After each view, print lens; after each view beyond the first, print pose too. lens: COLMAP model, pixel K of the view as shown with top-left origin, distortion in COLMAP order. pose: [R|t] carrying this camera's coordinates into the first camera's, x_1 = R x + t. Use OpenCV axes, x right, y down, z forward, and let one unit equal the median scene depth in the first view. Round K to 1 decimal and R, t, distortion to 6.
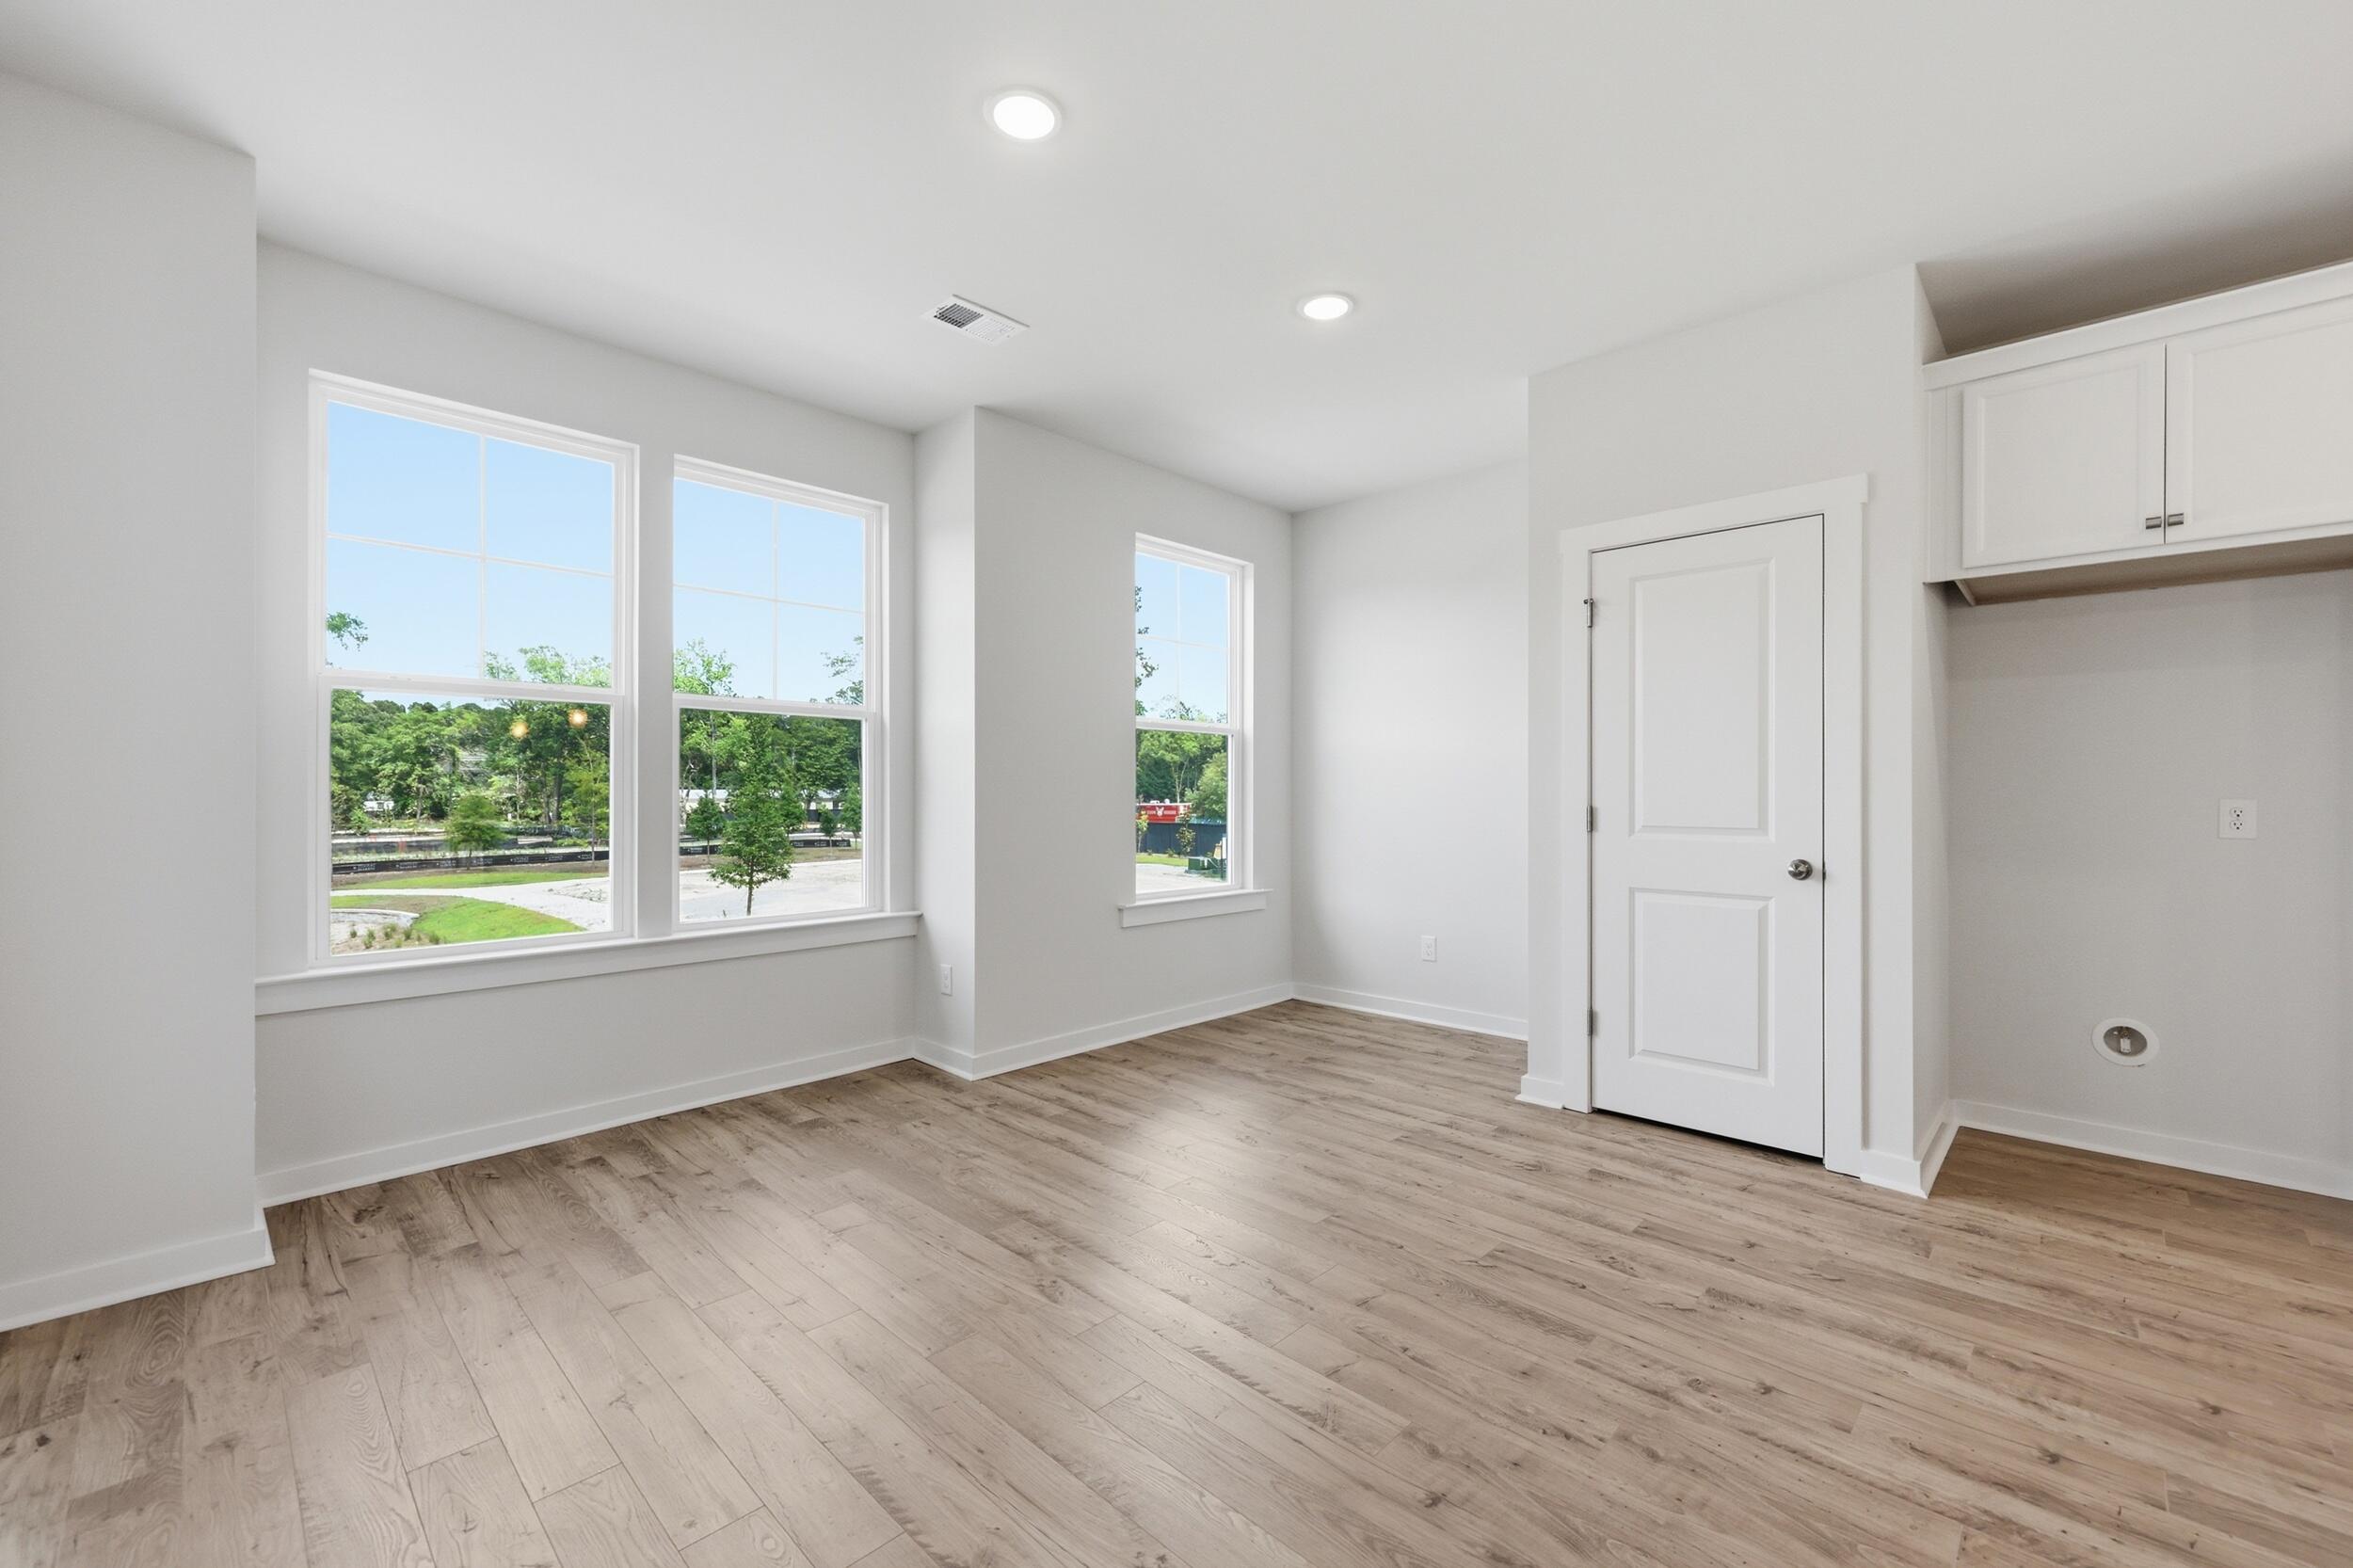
lens RADIAL K [[962.2, 0, 1179.1], [0, 962.2, 783.9], [0, 0, 1]] dist [0.008184, -0.000528]
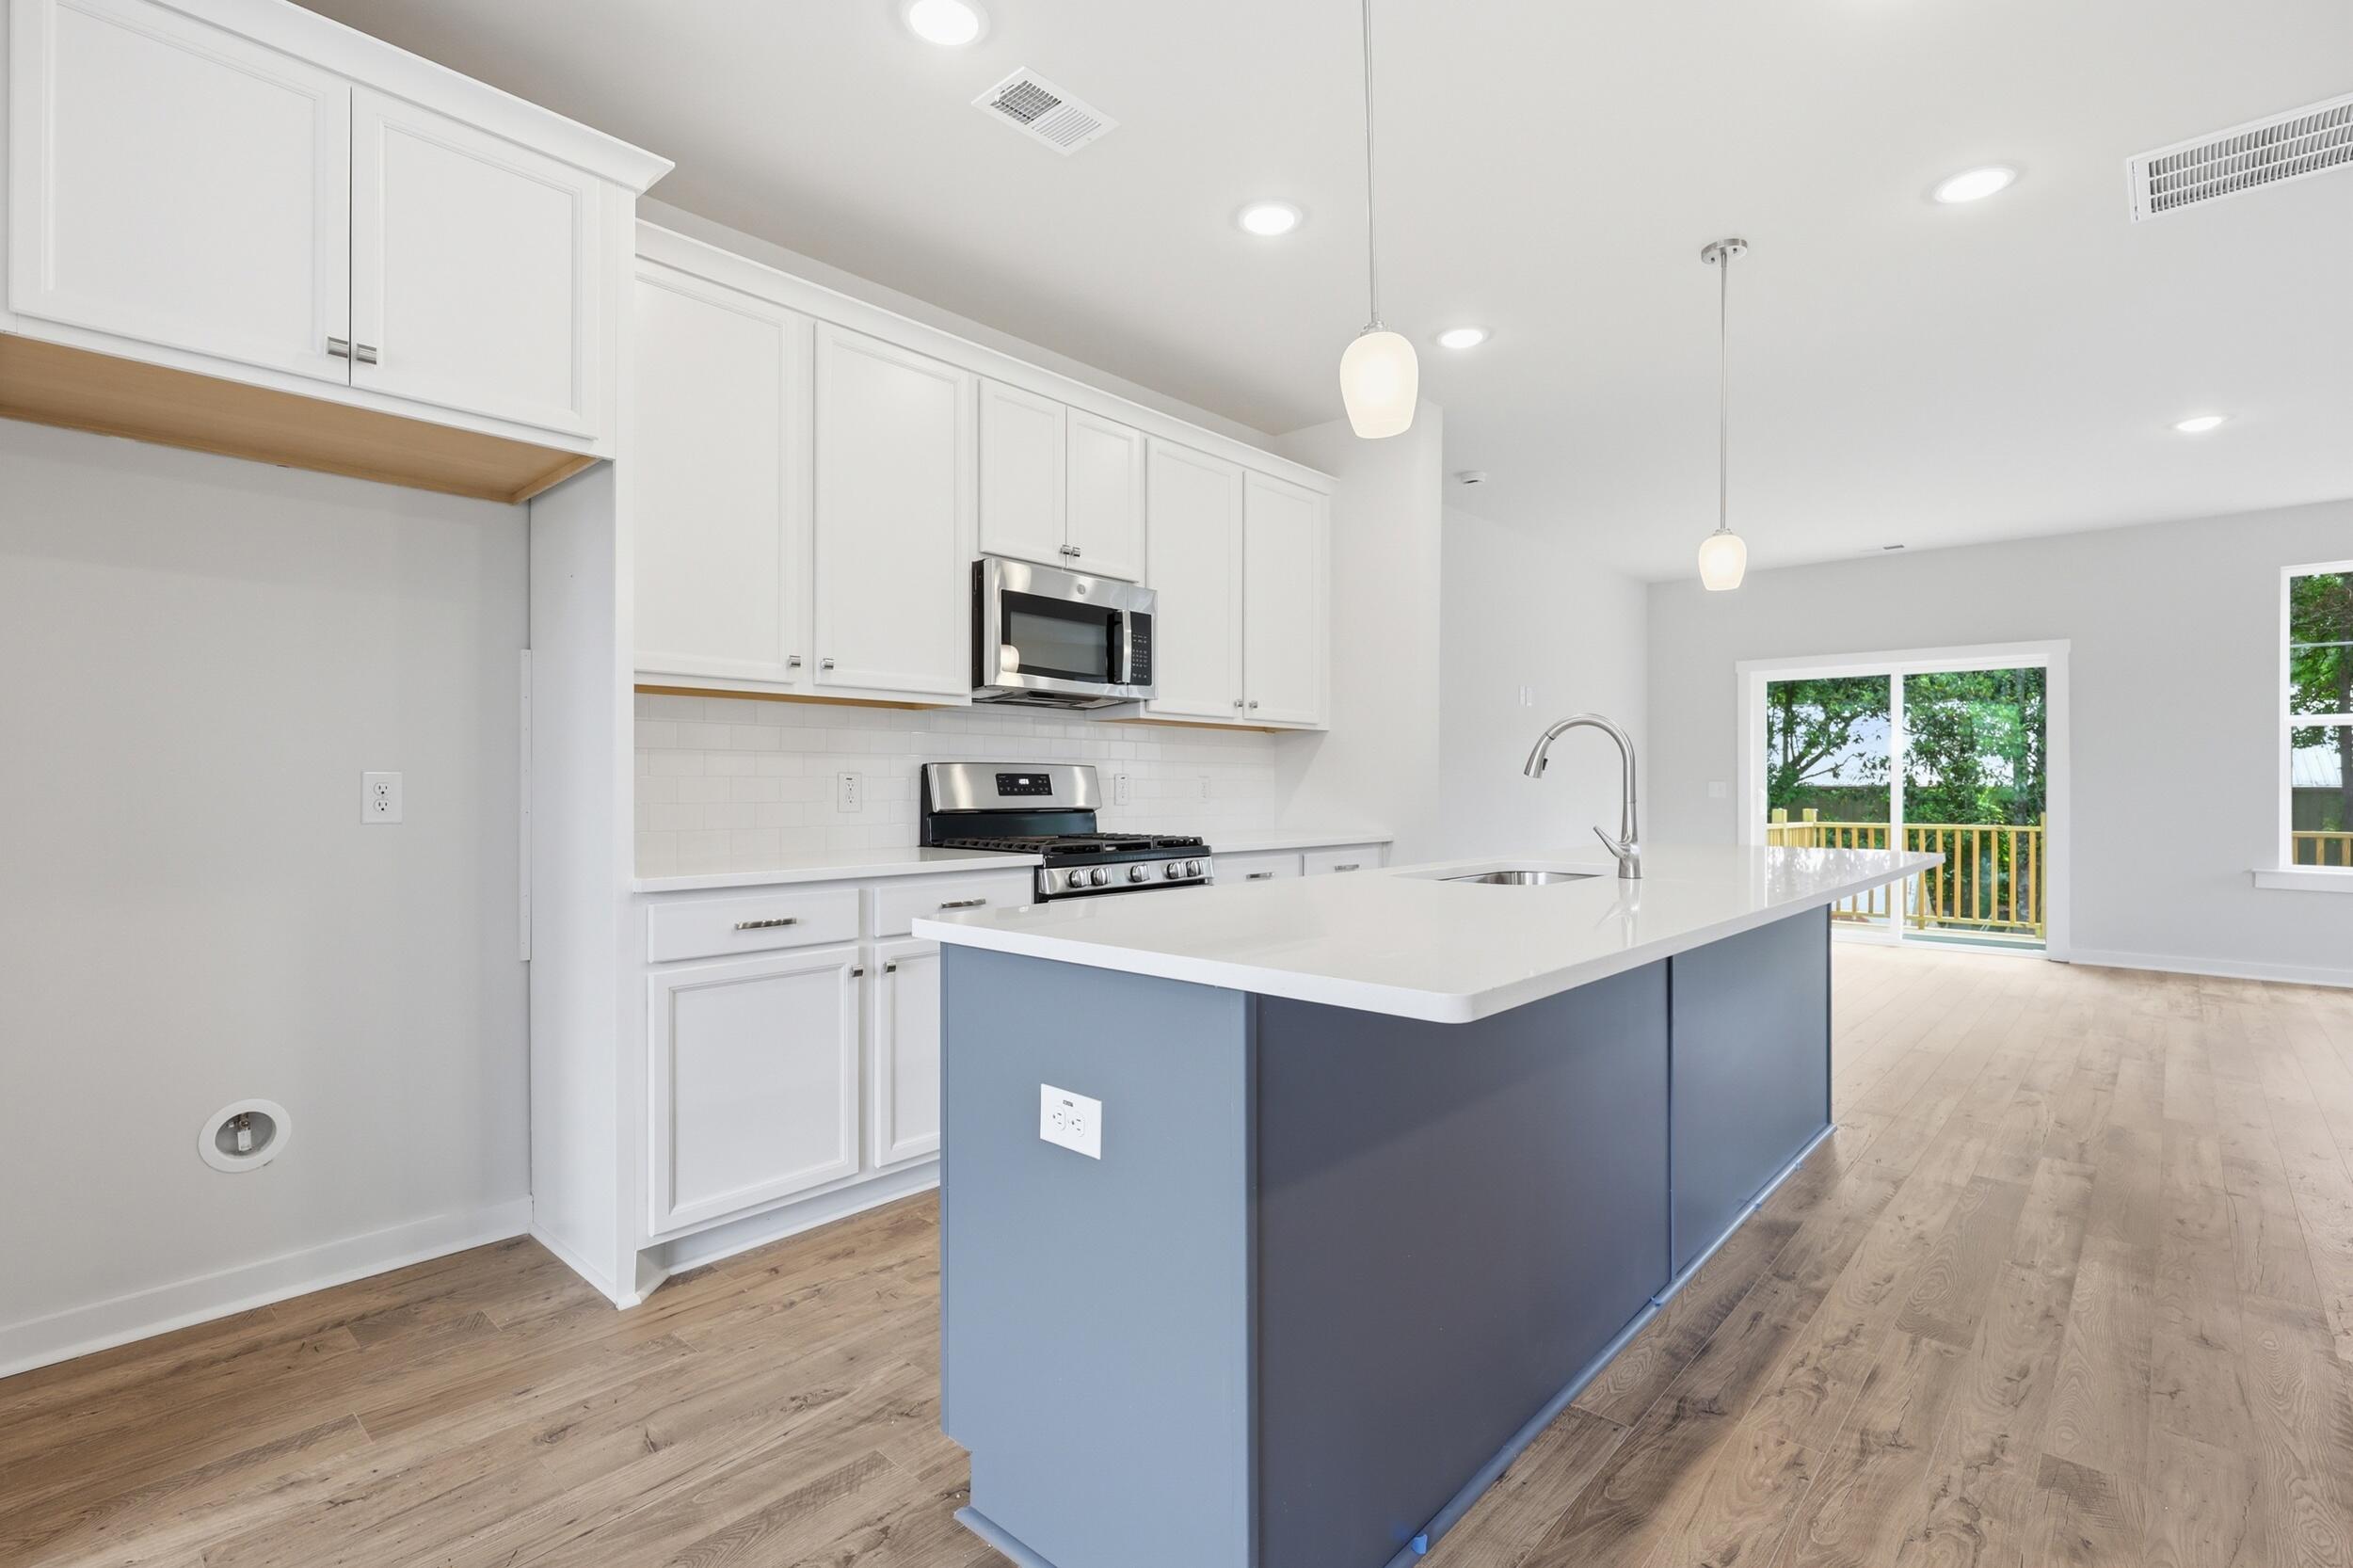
lens RADIAL K [[1084.0, 0, 1177.8], [0, 1084.0, 788.4], [0, 0, 1]] dist [-0.003277, 0.000048]
pose [[-0.033145, -0.004322, 0.999441, 0.260467], [-0.007975, 0.999960, 0.004060, 0.024115], [-0.999419, -0.007836, -0.033178, 0.471269]]
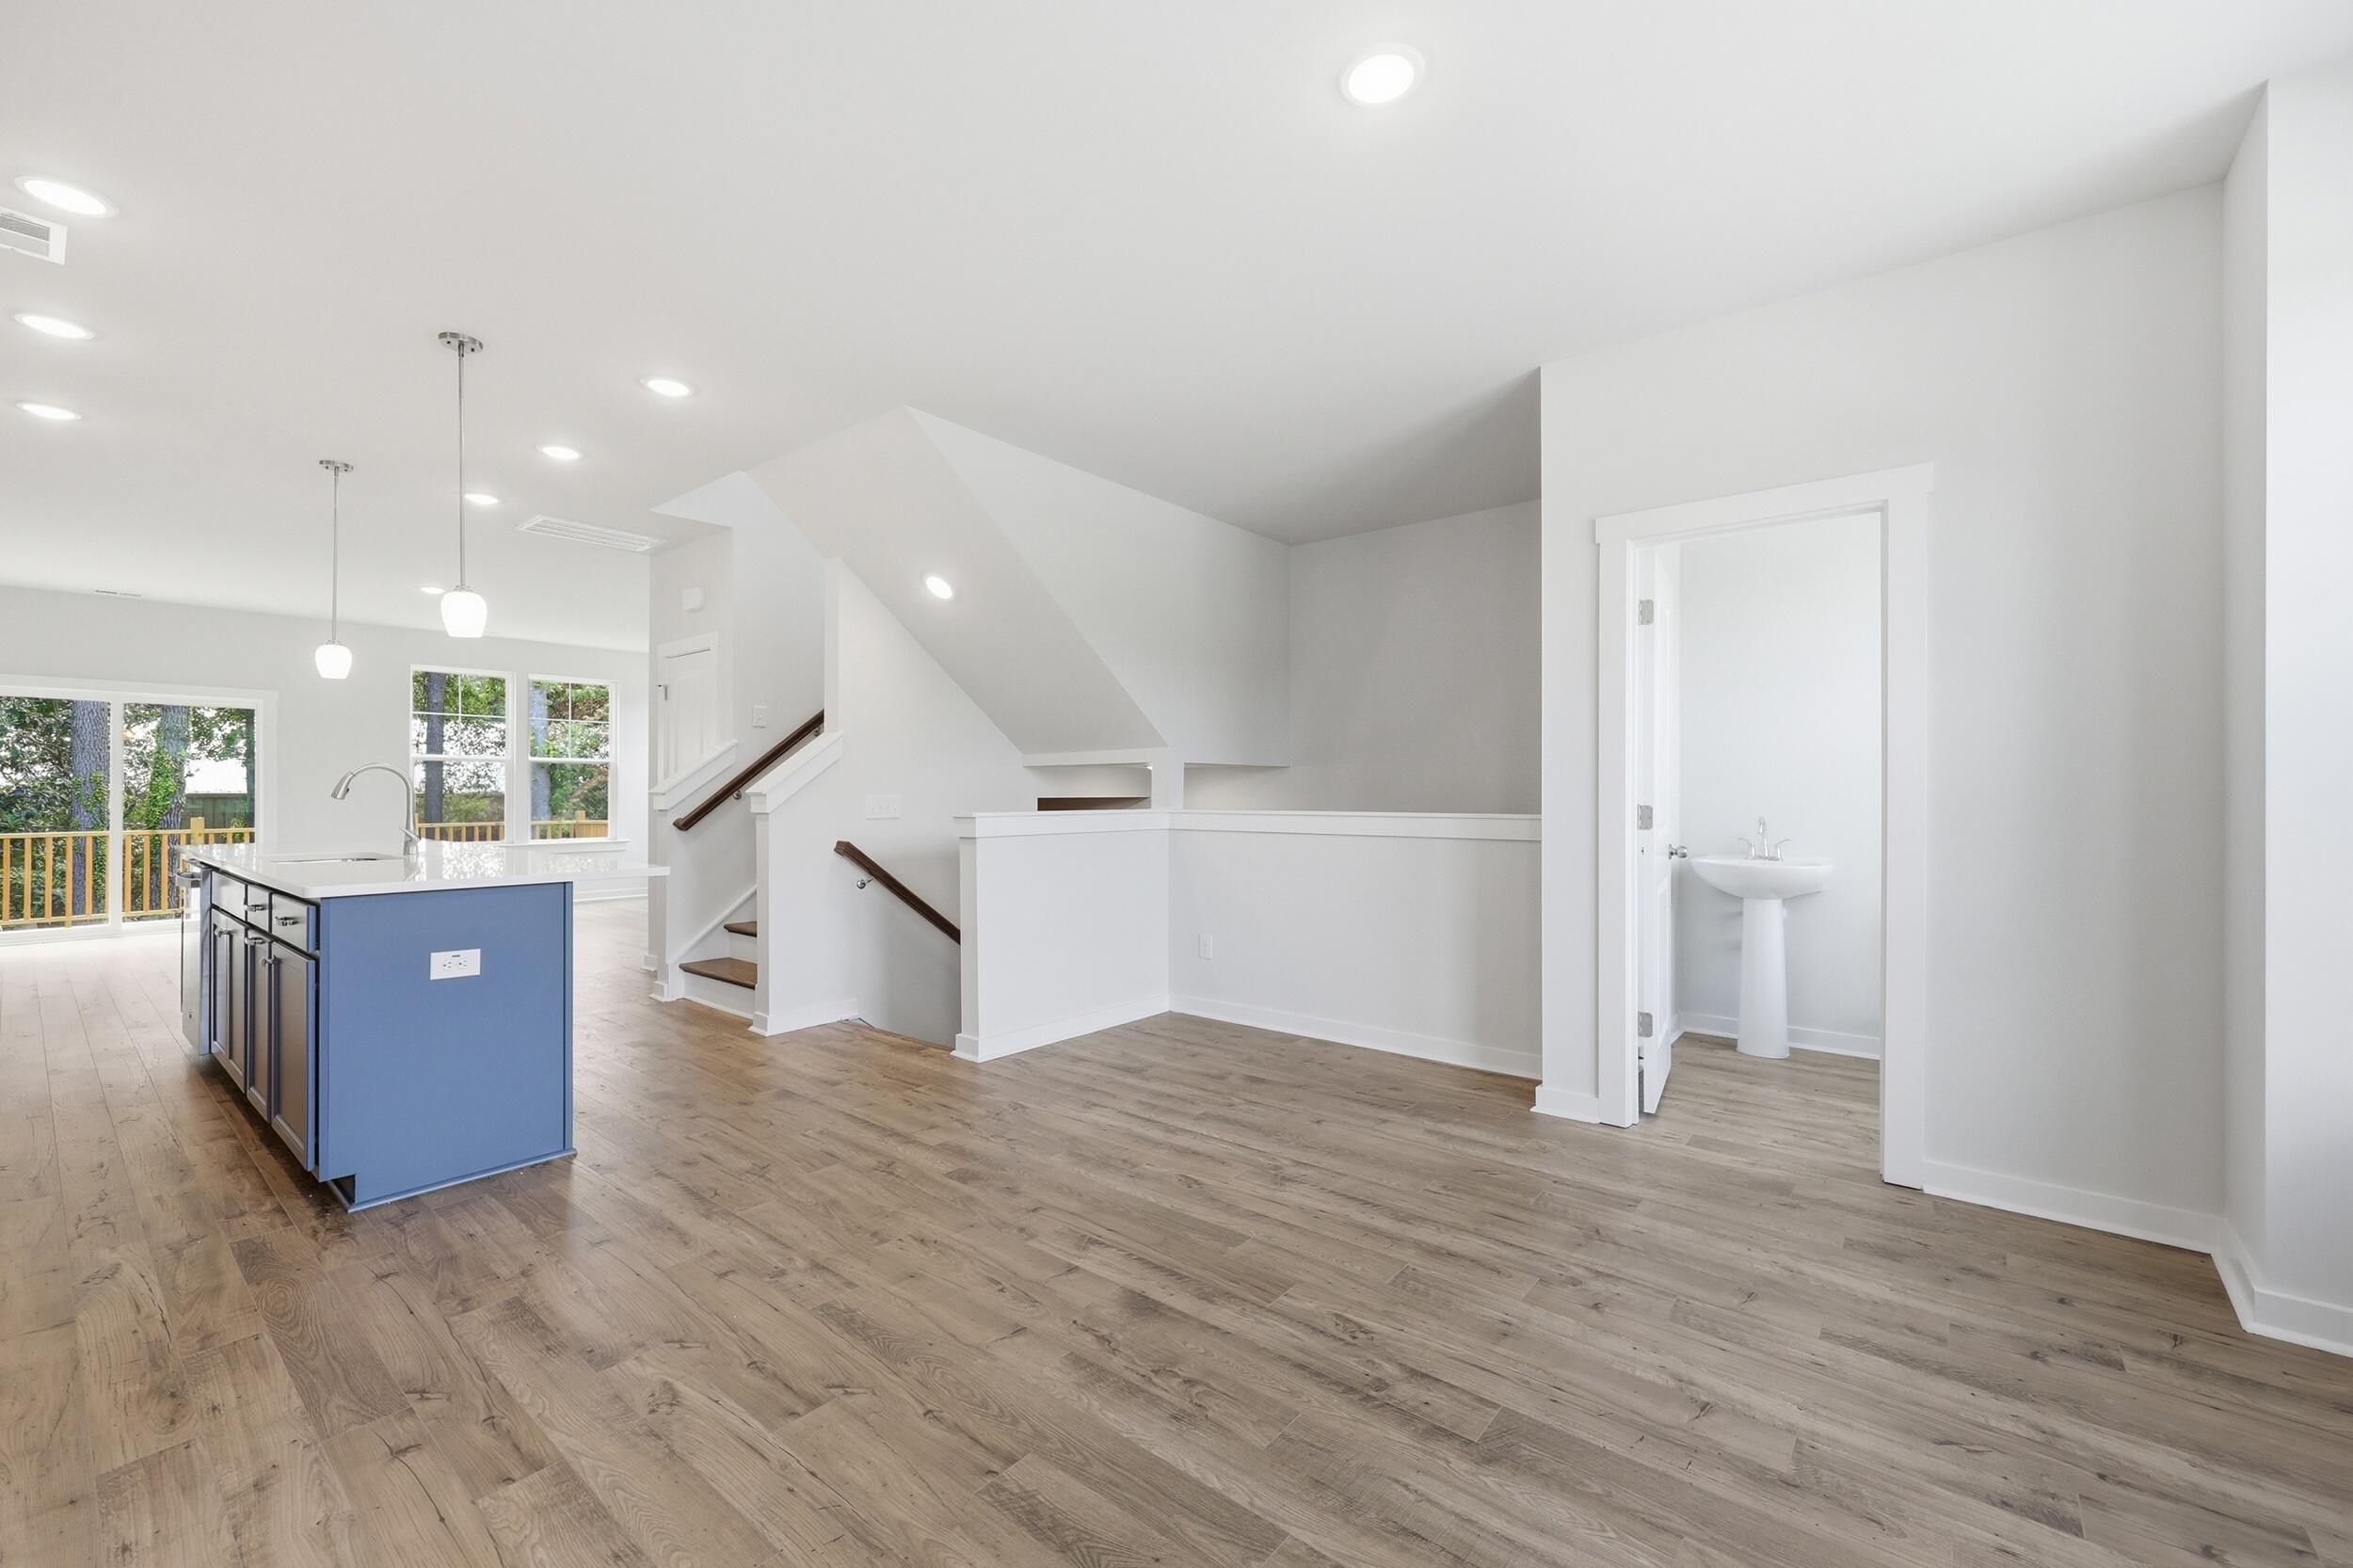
lens RADIAL K [[962.2, 0, 1179.3], [0, 962.2, 785.9], [0, 0, 1]] dist [0.008184, -0.000528]
pose [[-0.996237, -0.001739, -0.086653, 0.101394], [-0.000612, 0.999915, -0.013030, 0.012164], [0.086668, -0.012928, -0.996153, 1.715879]]
